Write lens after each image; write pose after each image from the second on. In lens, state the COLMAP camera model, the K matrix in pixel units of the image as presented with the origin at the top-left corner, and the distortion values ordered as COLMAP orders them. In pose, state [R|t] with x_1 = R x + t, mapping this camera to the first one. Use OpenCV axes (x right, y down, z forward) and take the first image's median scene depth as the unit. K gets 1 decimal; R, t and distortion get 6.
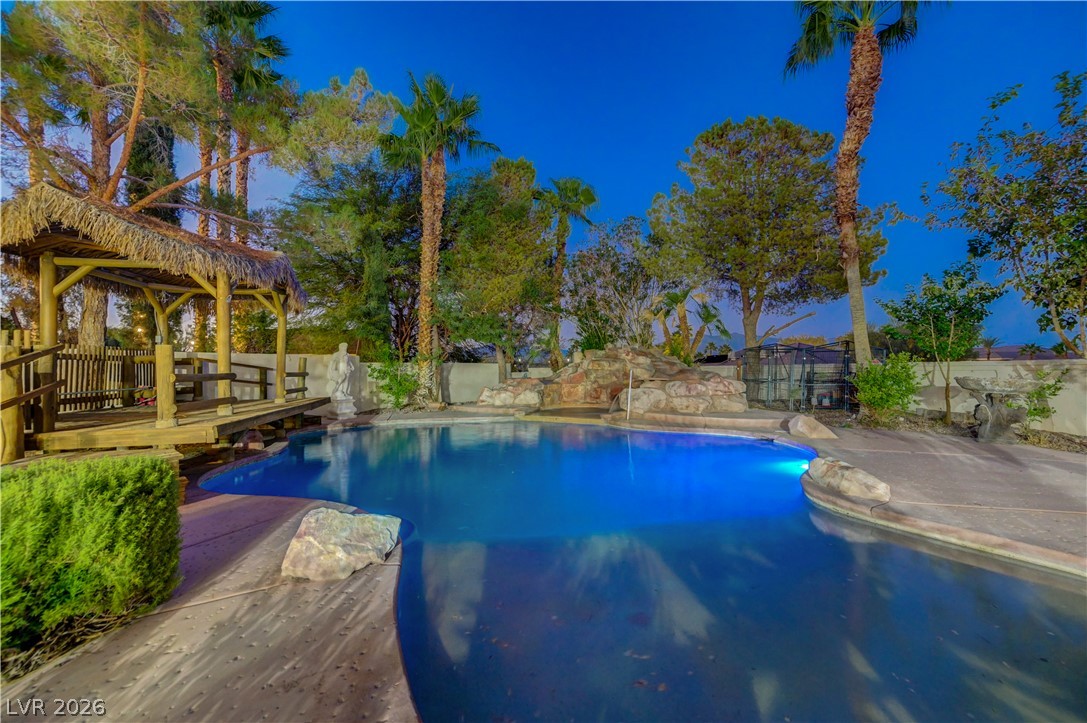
lens RADIAL K [[430.2, 0, 548.1], [0, 430.2, 363.6], [0, 0, 1]] dist [0.001941, -0.000209]
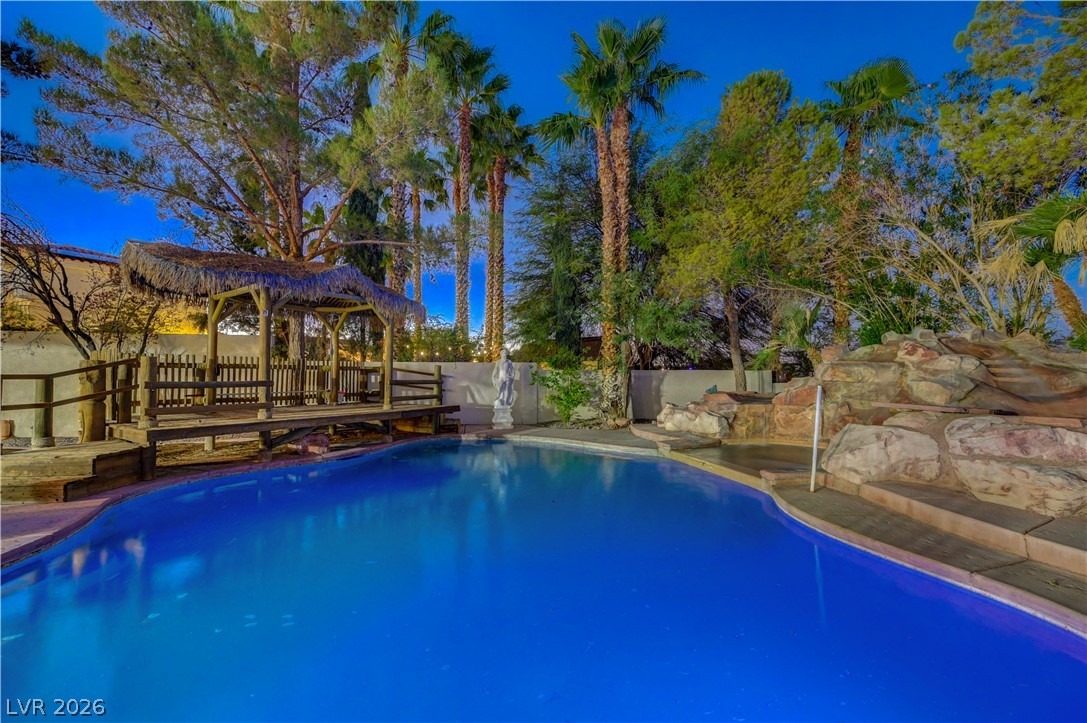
lens RADIAL K [[430.2, 0, 546.0], [0, 430.2, 362.6], [0, 0, 1]] dist [0.001941, -0.000209]
pose [[0.685133, -0.014228, -0.728279, 0.261428], [0.001284, 0.999831, -0.018325, -0.000928], [0.728417, 0.011620, 0.685036, 0.372601]]
